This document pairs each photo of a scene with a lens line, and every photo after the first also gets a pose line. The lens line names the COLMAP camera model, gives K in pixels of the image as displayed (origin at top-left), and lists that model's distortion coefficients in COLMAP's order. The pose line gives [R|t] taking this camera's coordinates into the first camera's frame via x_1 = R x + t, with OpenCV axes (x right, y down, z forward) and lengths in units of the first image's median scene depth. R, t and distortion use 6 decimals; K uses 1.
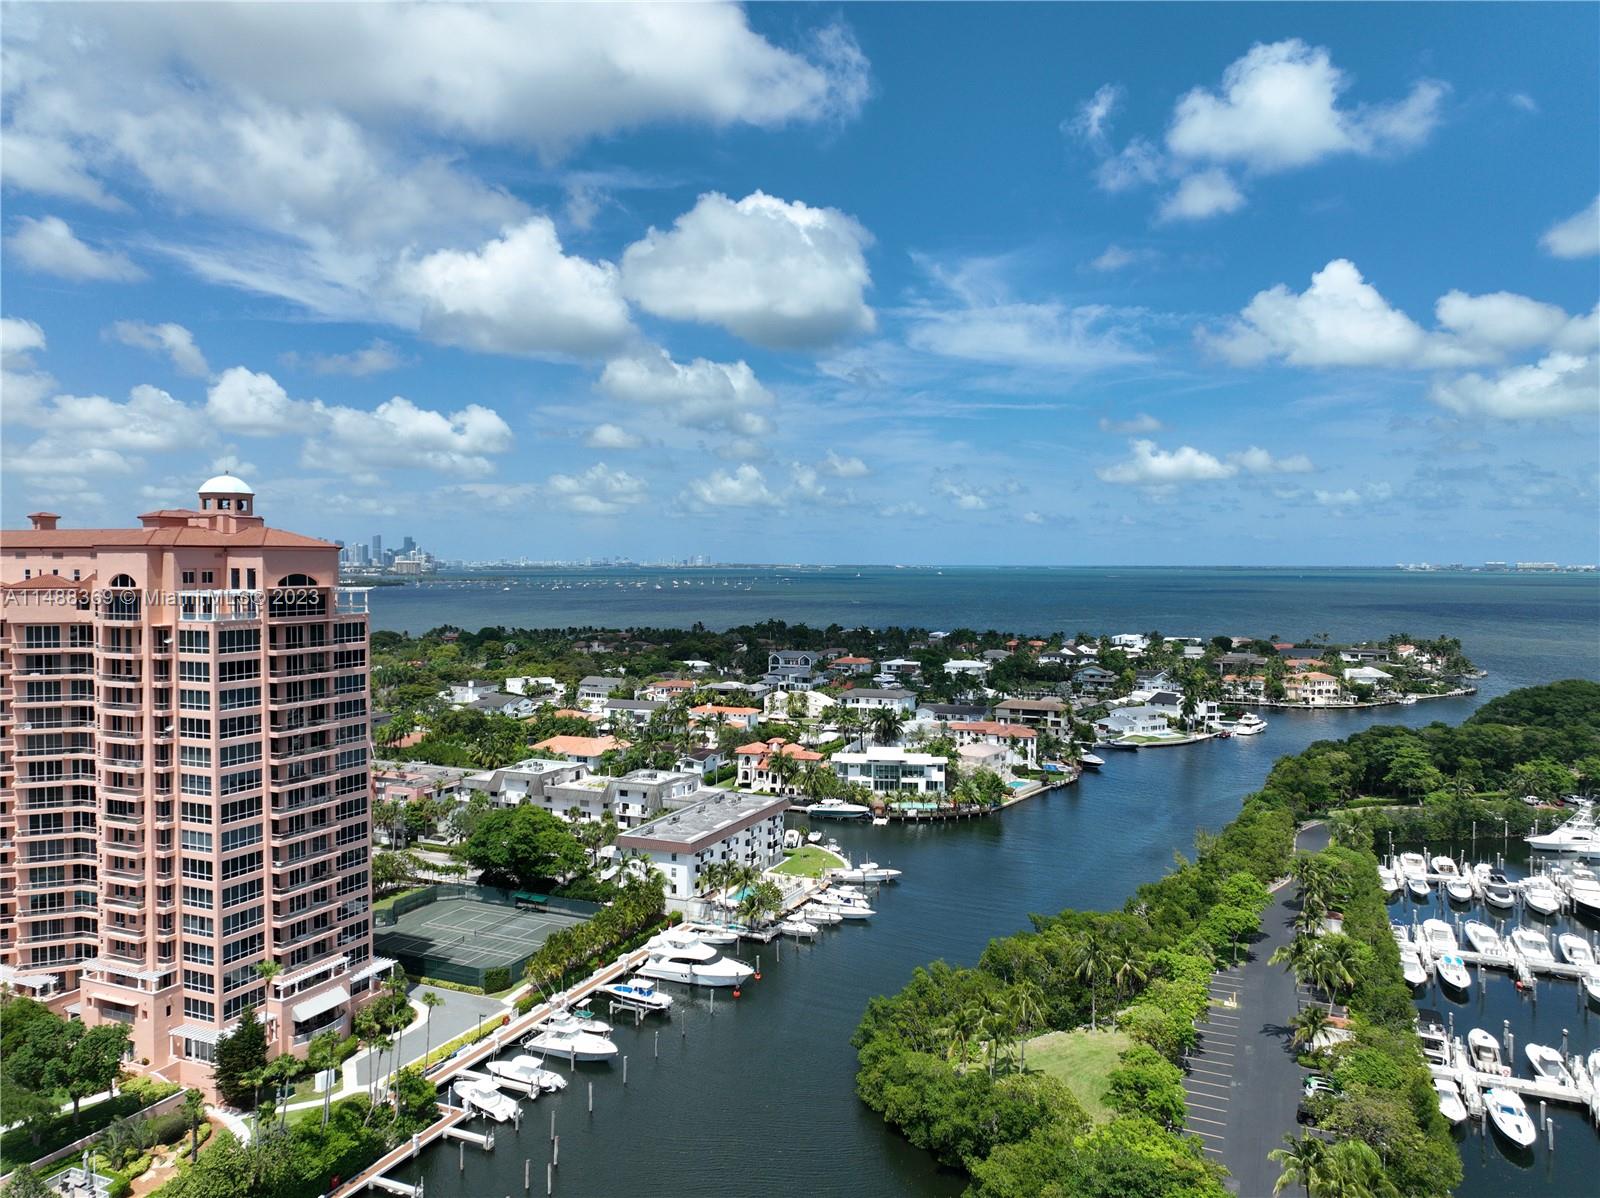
lens RADIAL K [[1125.9, 0, 800.0], [0, 1125.9, 599.0], [0, 0, 1]] dist [0.004659, 0.010402]
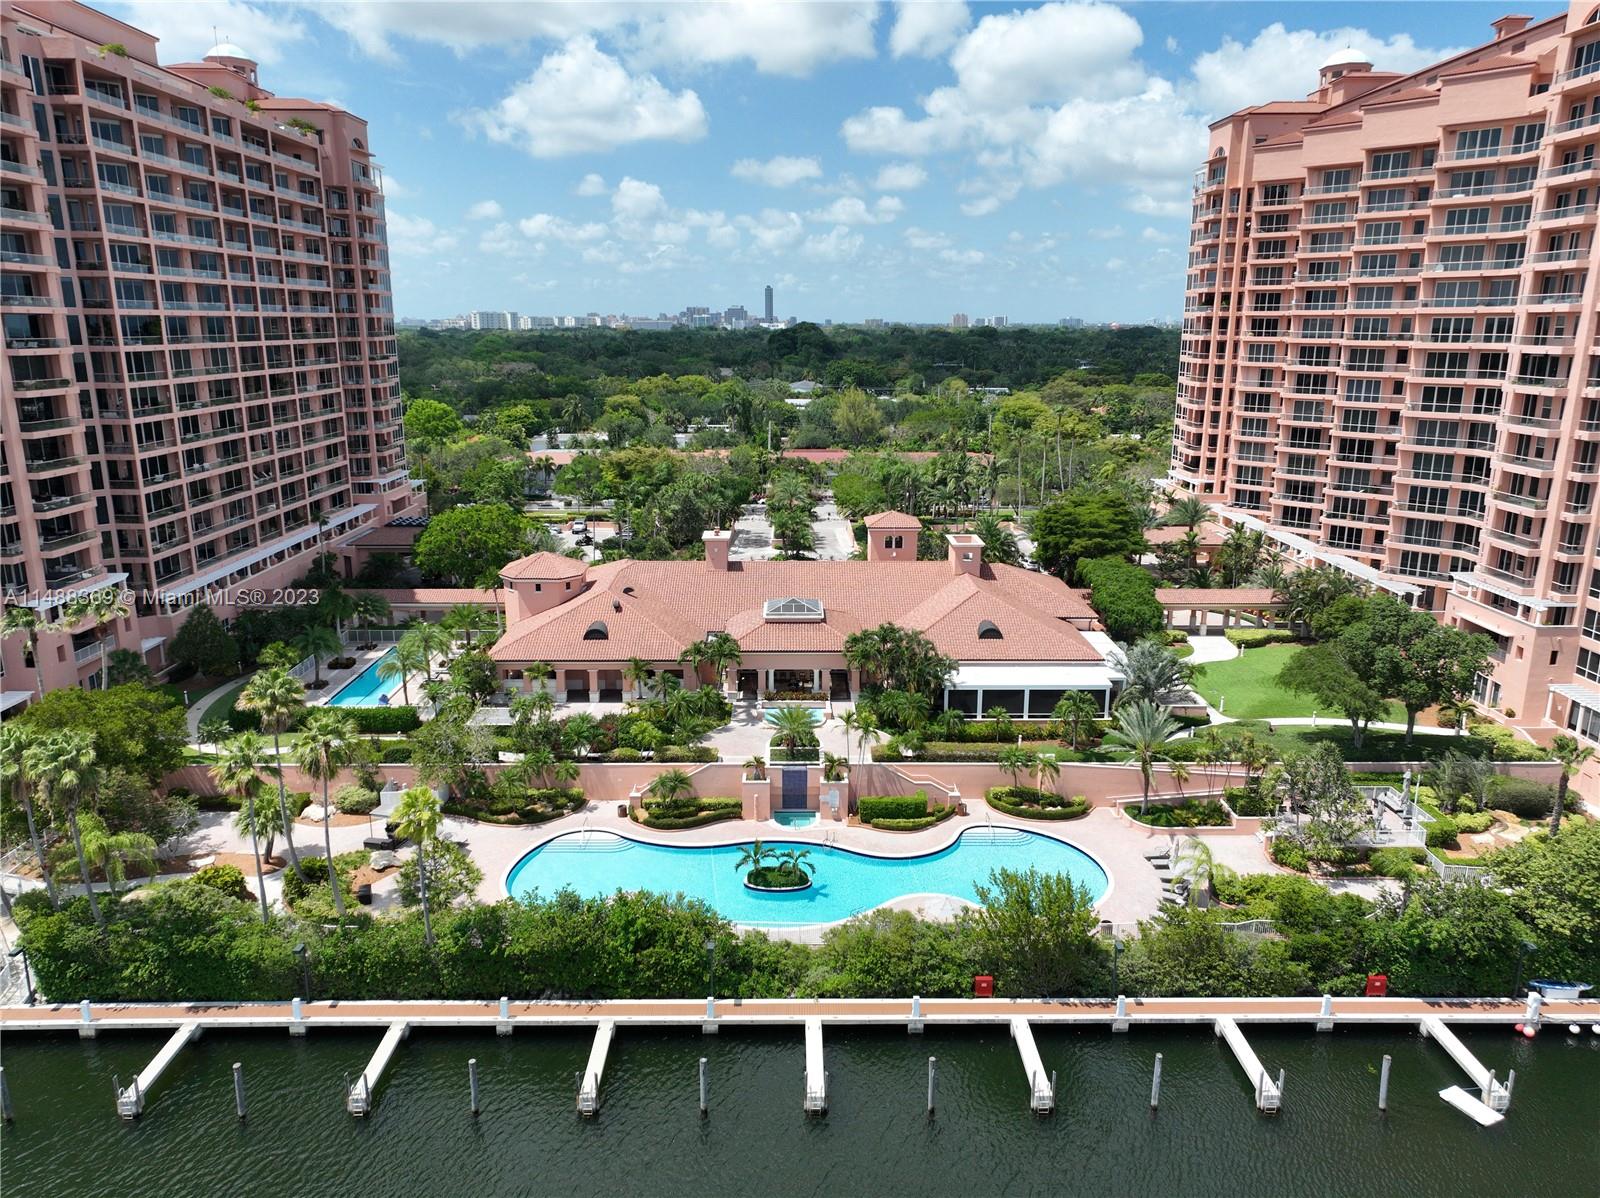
lens RADIAL K [[1125.9, 0, 800.0], [0, 1125.9, 599.0], [0, 0, 1]] dist [0.004659, 0.010402]
pose [[0.416243, 0.218068, -0.882716, -0.133032], [-0.032693, 0.973776, 0.225147, 0.179410], [0.908665, -0.064857, 0.412457, 0.271567]]
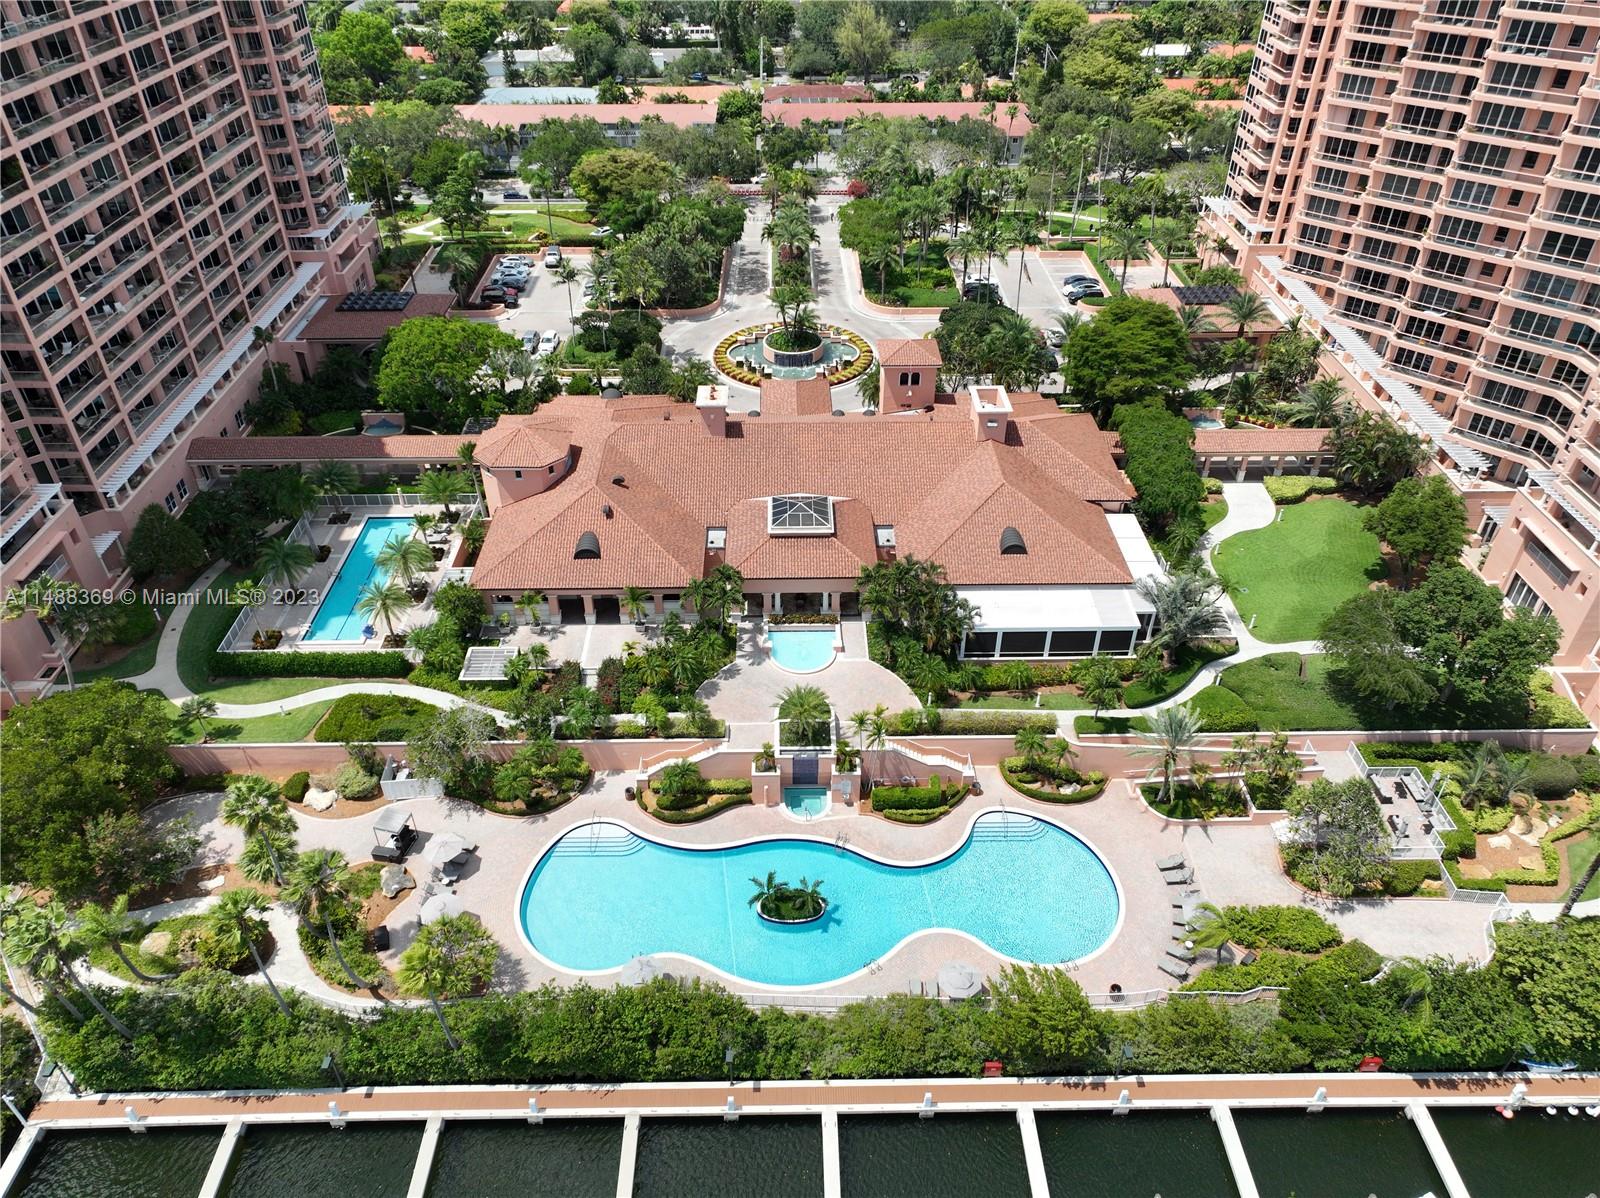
lens RADIAL K [[1125.9, 0, 800.0], [0, 1125.9, 599.0], [0, 0, 1]] dist [0.004659, 0.010402]
pose [[0.422209, 0.537571, -0.729902, -0.270025], [-0.030670, 0.813199, 0.581178, -0.008199], [0.905980, -0.222992, 0.359827, 0.318846]]
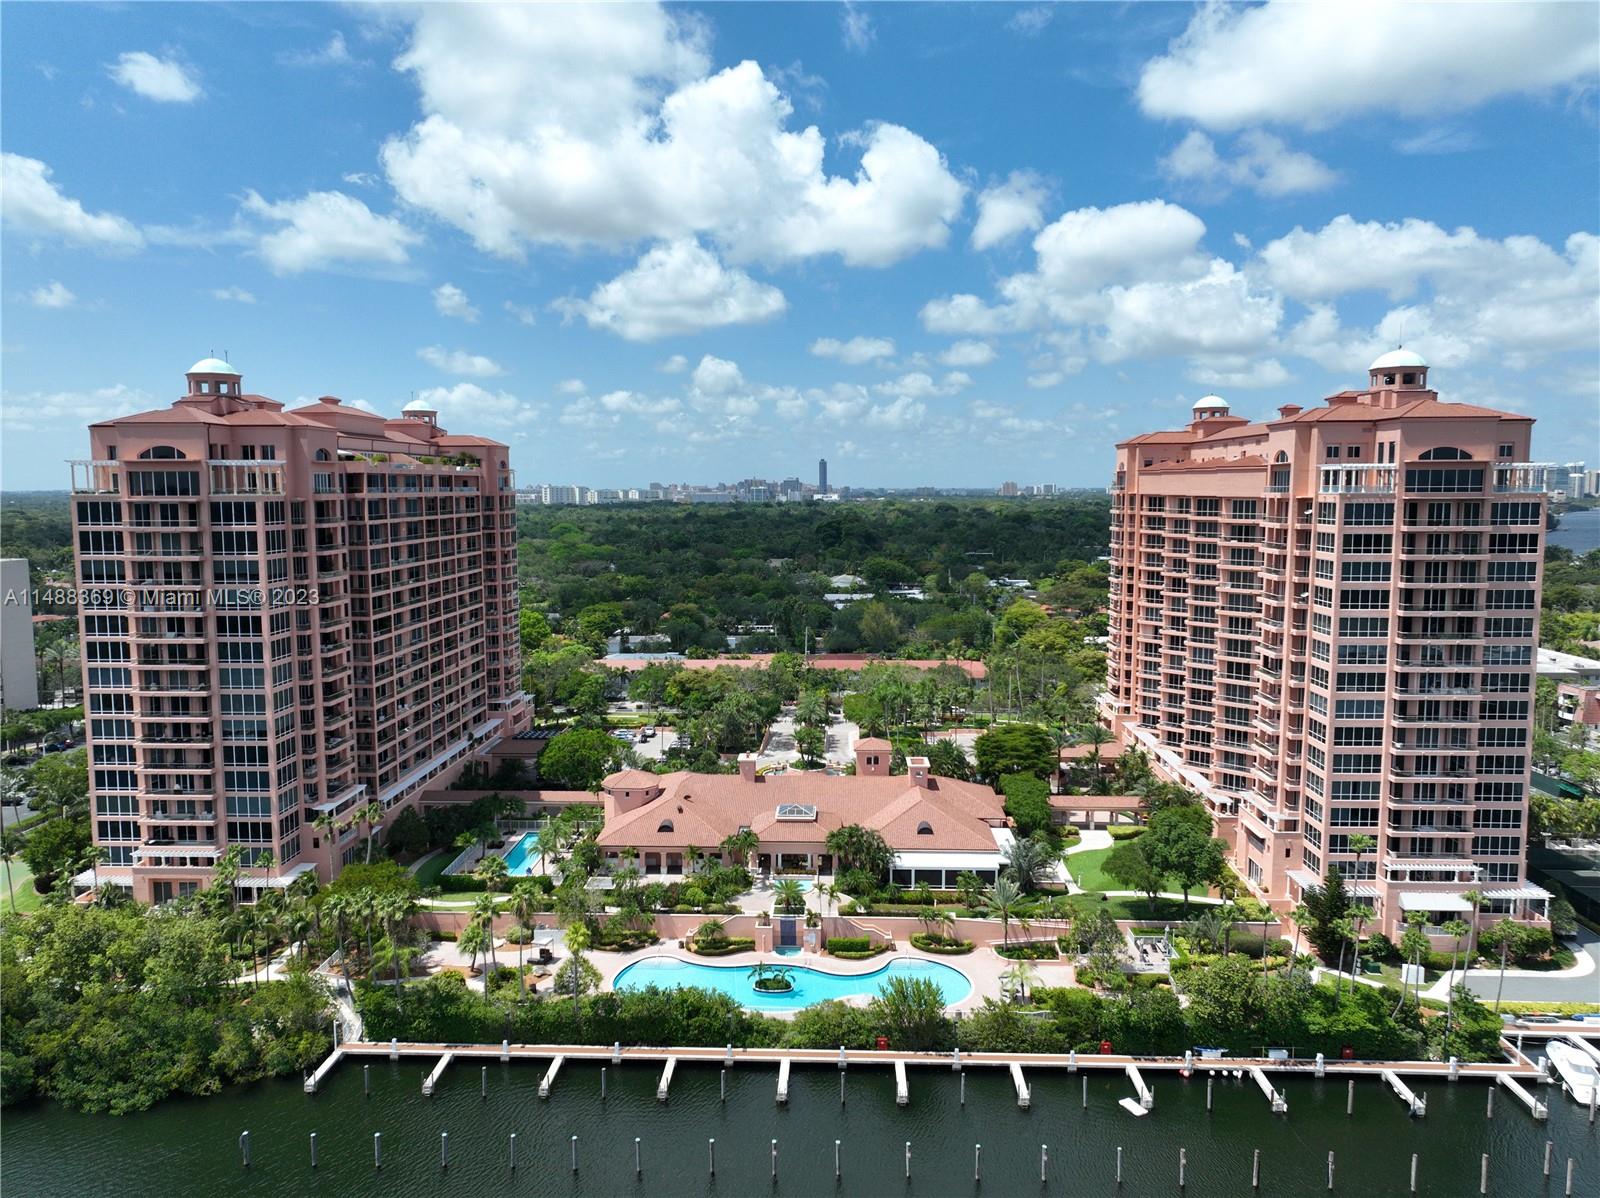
lens RADIAL K [[1125.9, 0, 800.0], [0, 1125.9, 599.0], [0, 0, 1]] dist [0.004659, 0.010402]
pose [[0.371323, 0.092165, -0.923918, 0.242382], [-0.029103, 0.995728, 0.087631, 0.038326], [0.928047, -0.005651, 0.372419, 0.156902]]
